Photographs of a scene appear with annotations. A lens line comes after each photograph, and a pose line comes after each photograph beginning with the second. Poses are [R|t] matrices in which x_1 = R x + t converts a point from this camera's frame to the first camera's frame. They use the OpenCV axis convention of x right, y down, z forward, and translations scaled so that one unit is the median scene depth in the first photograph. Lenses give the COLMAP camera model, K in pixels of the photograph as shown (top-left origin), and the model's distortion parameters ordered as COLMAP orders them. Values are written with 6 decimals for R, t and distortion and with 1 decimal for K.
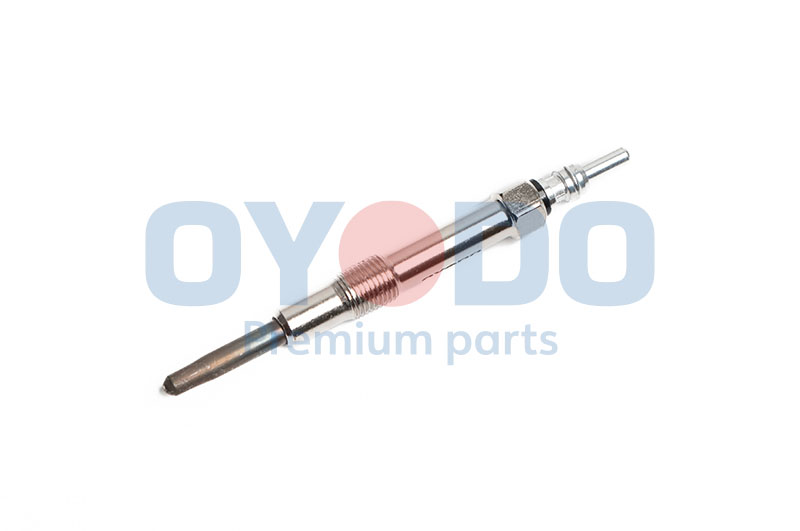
lens RADIAL K [[1844.7, 0, 400.5], [0, 1844.7, 261.7], [0, 0, 1]] dist [0.074257, 0.000000]
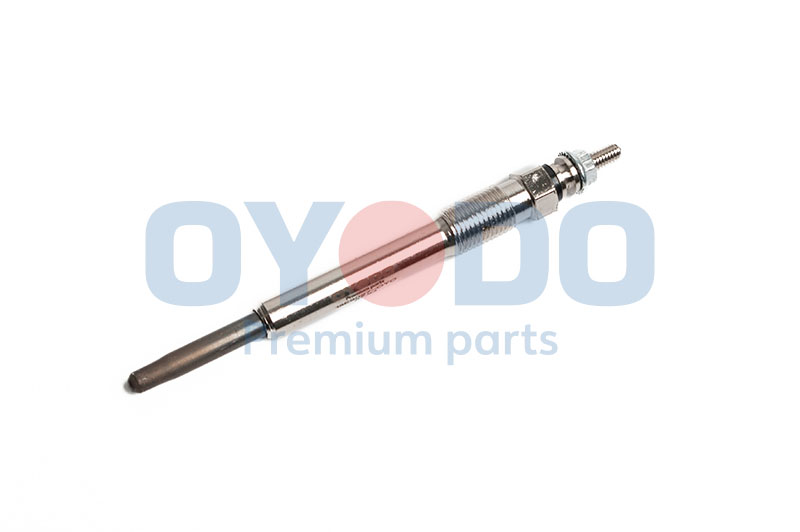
lens RADIAL K [[1441.3, 0, 400.4], [0, 1441.3, 274.5], [0, 0, 1]] dist [0.043487, 0.000000]
pose [[0.999939, -0.000514, -0.011020, 0.008576], [0.000362, 0.999905, -0.013800, 0.017775], [0.011026, 0.013795, 0.999844, 0.218261]]
